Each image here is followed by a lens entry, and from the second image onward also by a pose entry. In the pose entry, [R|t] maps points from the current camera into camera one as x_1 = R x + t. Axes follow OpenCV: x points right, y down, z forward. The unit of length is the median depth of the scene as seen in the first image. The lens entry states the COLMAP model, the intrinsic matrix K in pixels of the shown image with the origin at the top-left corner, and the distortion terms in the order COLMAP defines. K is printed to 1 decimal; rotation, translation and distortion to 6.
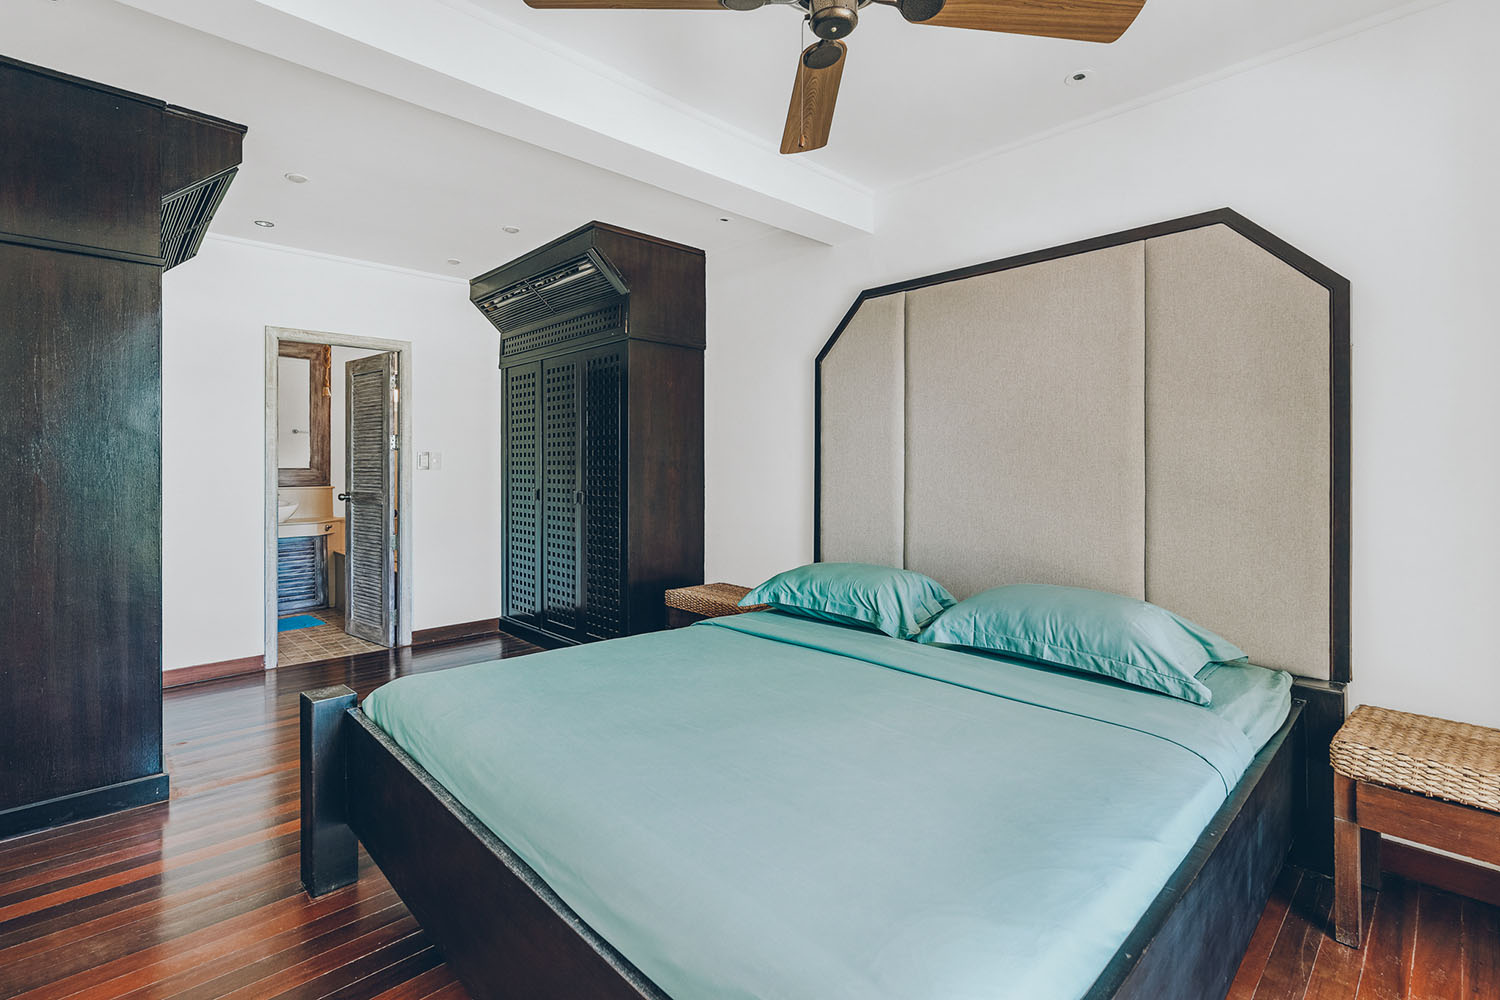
lens RADIAL K [[693.2, 0, 750.7], [0, 693.2, 466.1], [0, 0, 1]] dist [-0.000197, 0.000087]
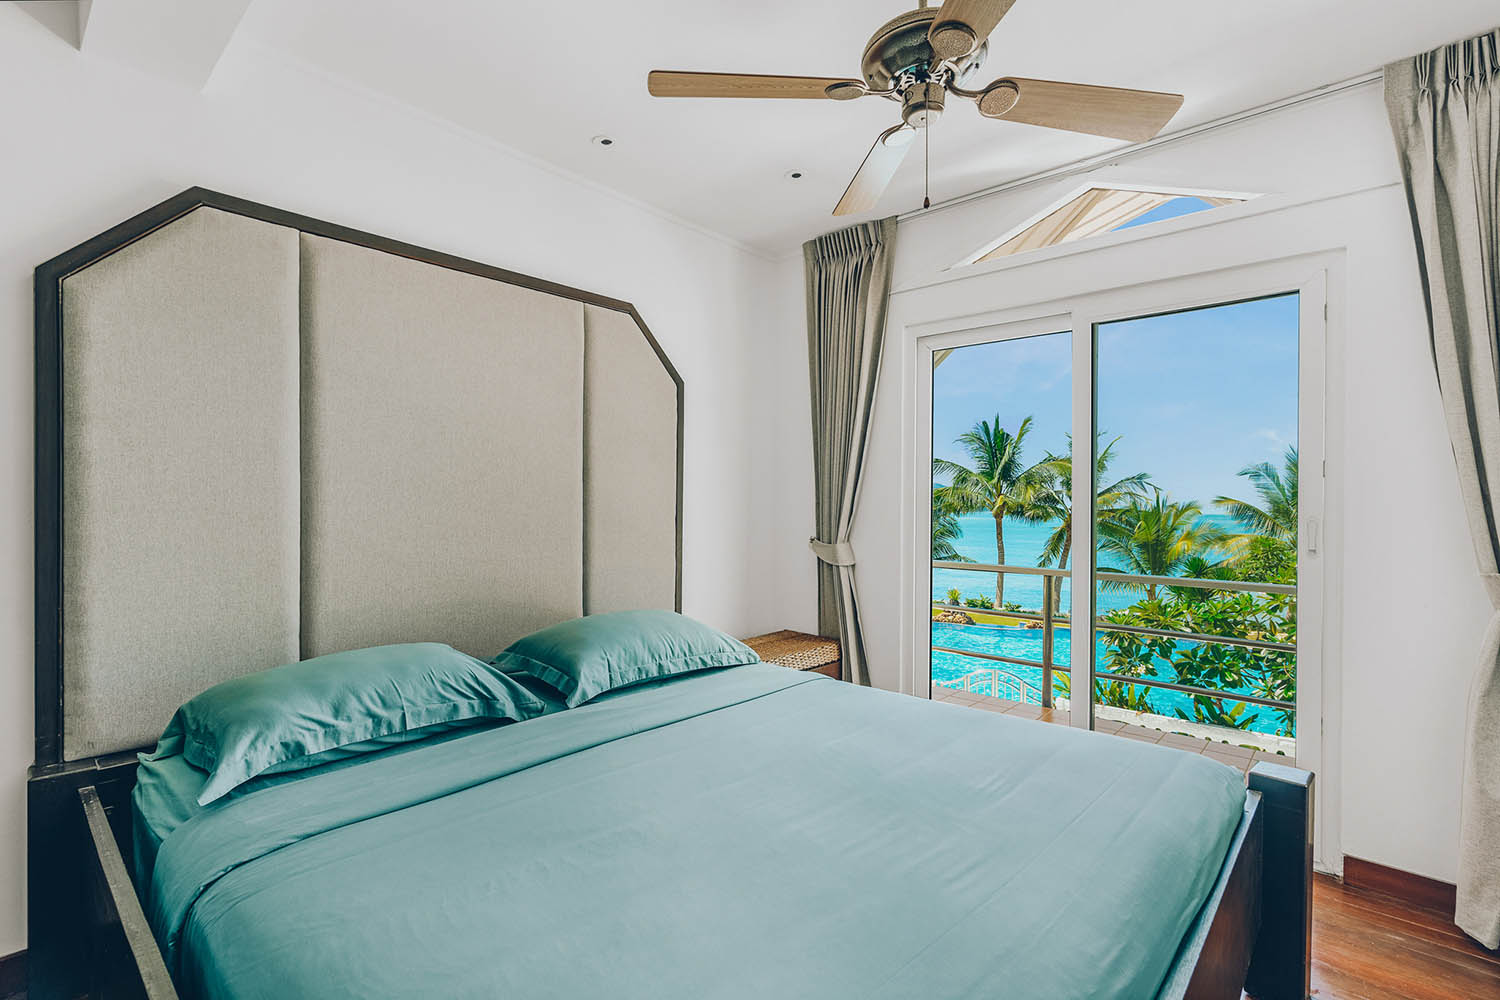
lens RADIAL K [[691.3, 0, 750.0], [0, 691.3, 500.0], [0, 0, 1]] dist [-0.000663, 0.000394]
pose [[-0.068674, 0.001511, 0.997638, -0.616067], [-0.008339, 0.999963, -0.002089, -0.000401], [-0.997604, -0.008463, -0.068659, 0.838720]]
